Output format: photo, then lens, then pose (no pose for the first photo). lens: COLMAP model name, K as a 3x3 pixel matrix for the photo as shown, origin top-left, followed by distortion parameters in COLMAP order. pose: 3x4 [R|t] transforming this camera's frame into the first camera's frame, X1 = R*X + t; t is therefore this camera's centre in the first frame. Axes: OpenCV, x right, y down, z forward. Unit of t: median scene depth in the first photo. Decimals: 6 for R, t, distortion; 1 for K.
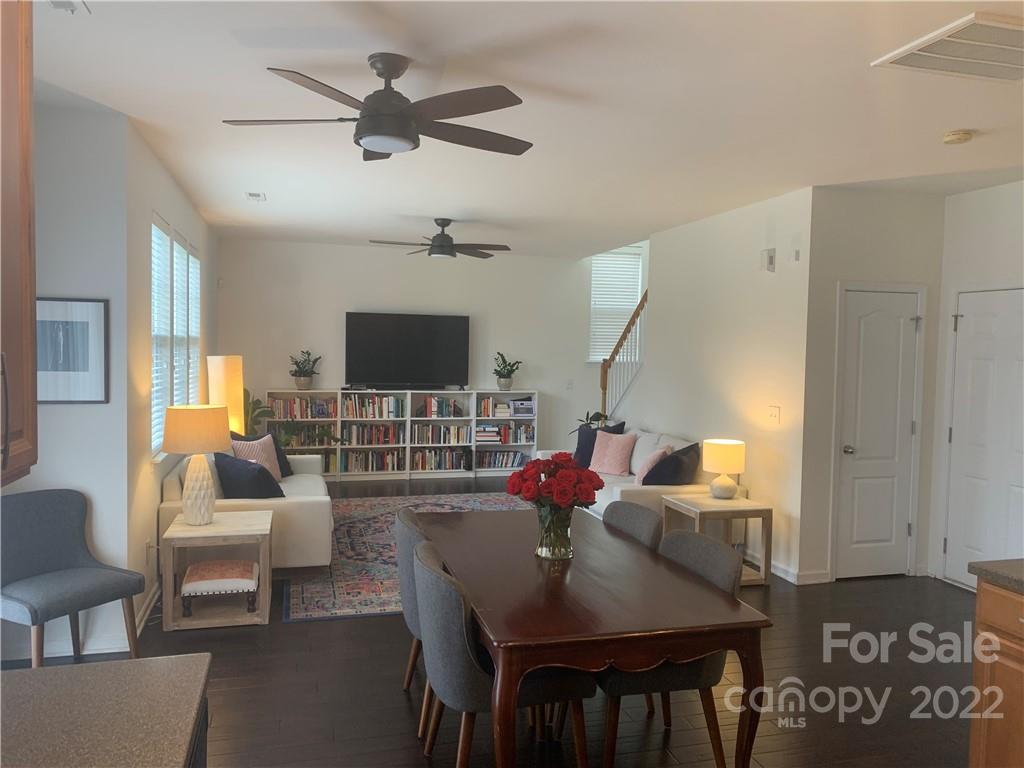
lens RADIAL K [[774.1, 0, 518.4], [0, 774.1, 375.9], [0, 0, 1]] dist [0.047473, -0.051689]
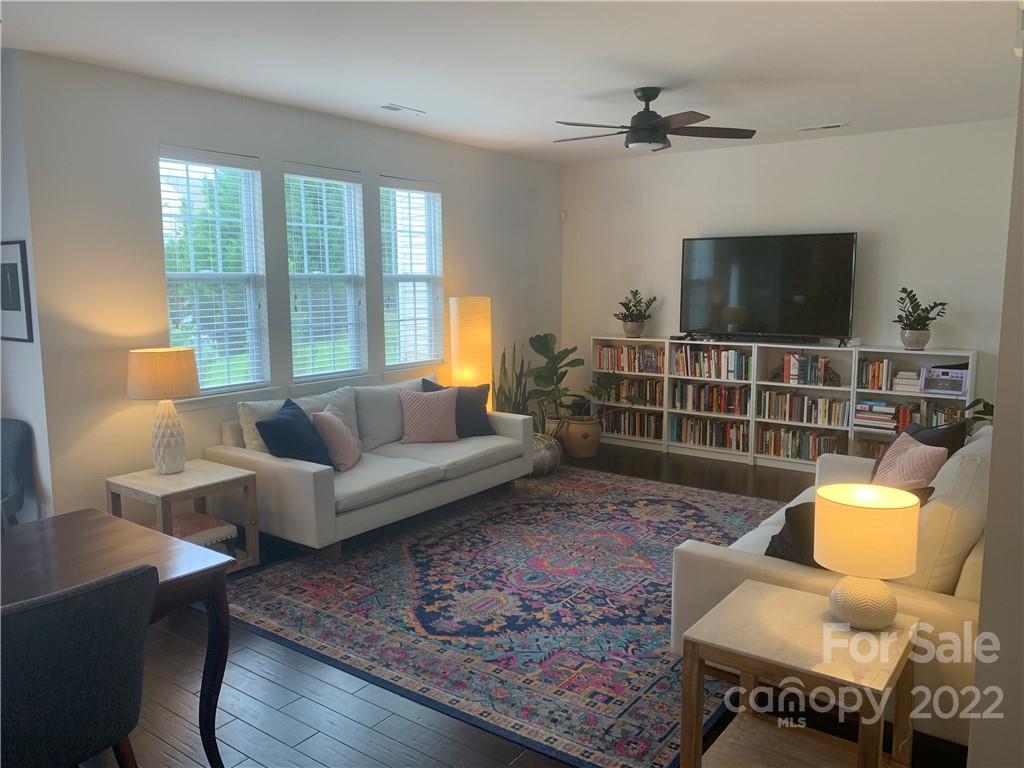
lens RADIAL K [[774.1, 0, 506.8], [0, 774.1, 381.2], [0, 0, 1]] dist [0.047473, -0.051689]
pose [[0.602621, 0.080000, -0.794008, 0.294399], [-0.015785, 0.995963, 0.088367, -0.006369], [0.797872, -0.040718, 0.601451, 0.376373]]
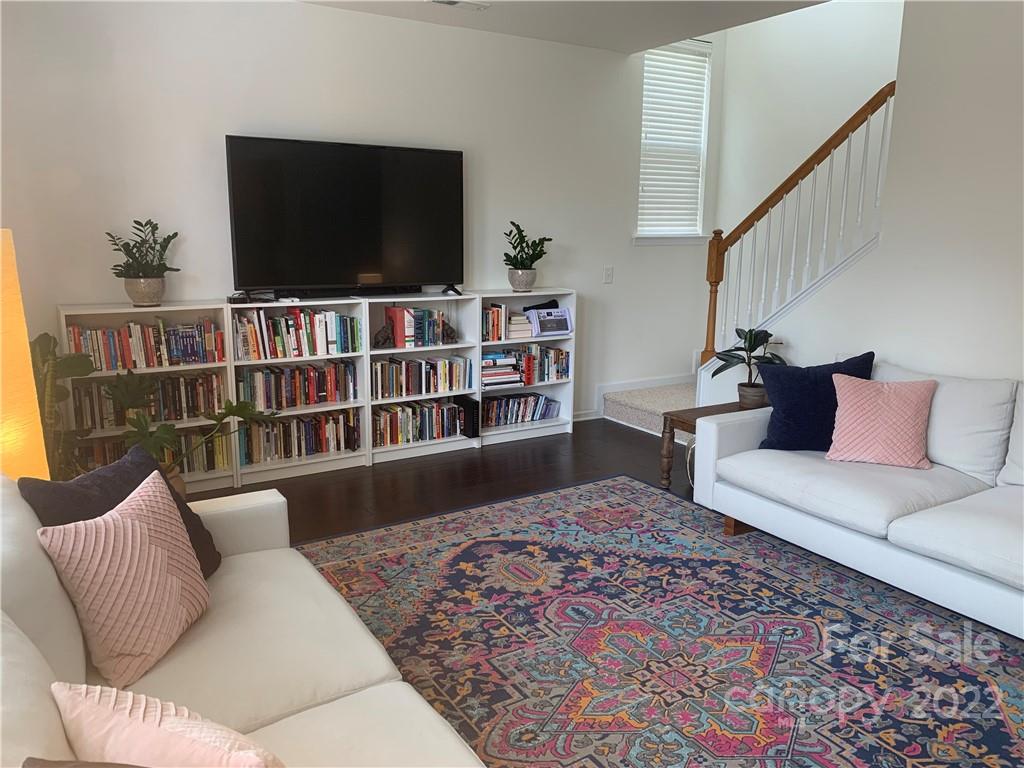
lens RADIAL K [[774.1, 0, 508.6], [0, 774.1, 381.2], [0, 0, 1]] dist [0.047473, -0.051689]
pose [[0.961192, -0.063666, 0.268432, -0.189523], [0.019404, 0.986199, 0.164425, -0.009815], [-0.275196, -0.152835, 0.949162, 0.473648]]
